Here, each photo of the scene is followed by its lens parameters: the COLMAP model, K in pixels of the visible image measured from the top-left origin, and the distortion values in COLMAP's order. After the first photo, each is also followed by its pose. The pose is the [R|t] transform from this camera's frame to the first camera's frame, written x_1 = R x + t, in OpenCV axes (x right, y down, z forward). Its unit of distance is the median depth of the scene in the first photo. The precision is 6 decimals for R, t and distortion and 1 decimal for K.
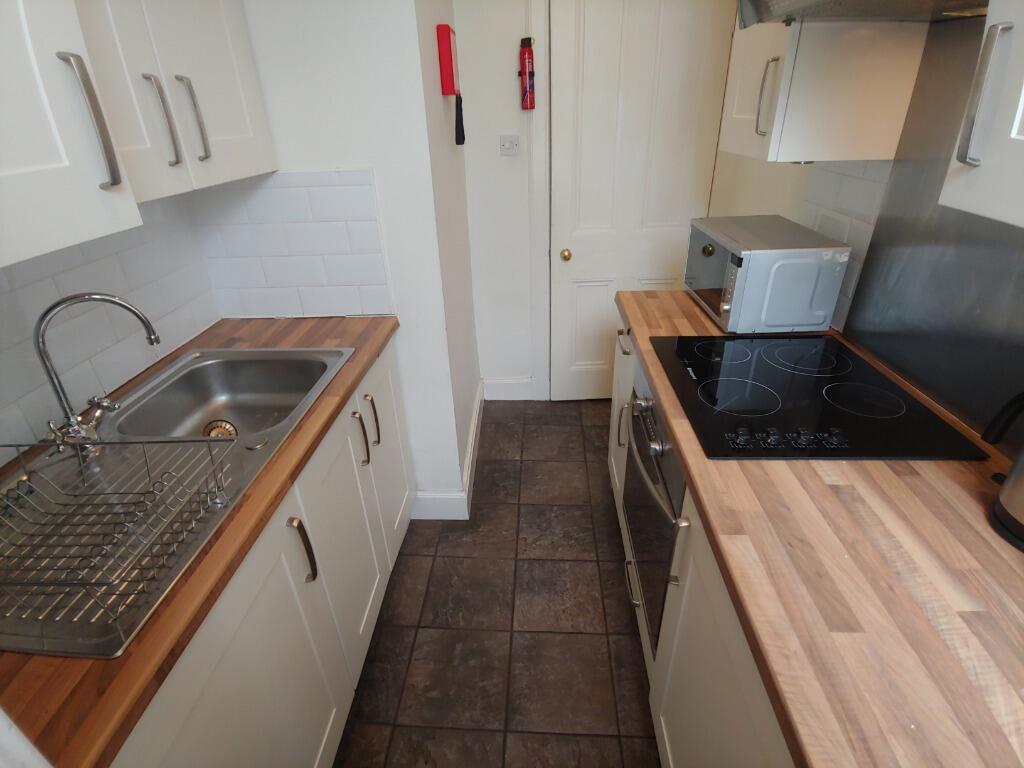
lens RADIAL K [[520.8, 0, 514.4], [0, 520.8, 386.1], [0, 0, 1]] dist [-0.007199, -0.005816]
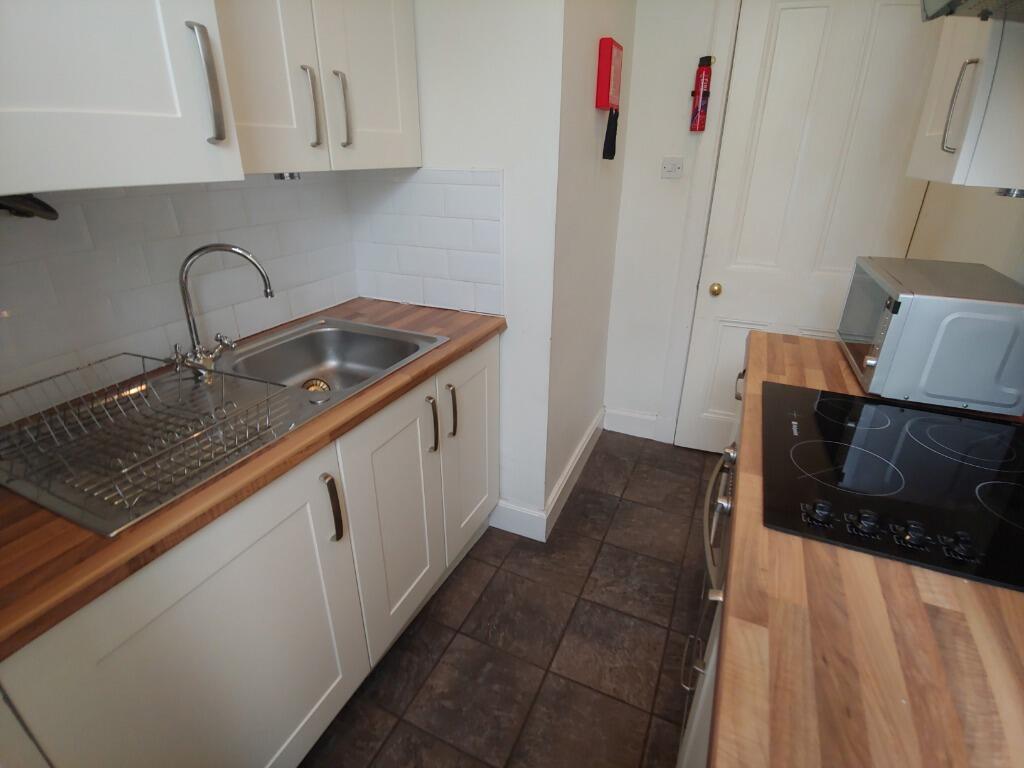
lens RADIAL K [[520.8, 0, 507.9], [0, 520.8, 382.8], [0, 0, 1]] dist [-0.007199, -0.005816]
pose [[0.928163, 0.188464, -0.320929, 0.147727], [-0.209145, 0.977396, -0.030900, 0.021456], [0.307852, 0.095801, 0.946599, 0.072715]]
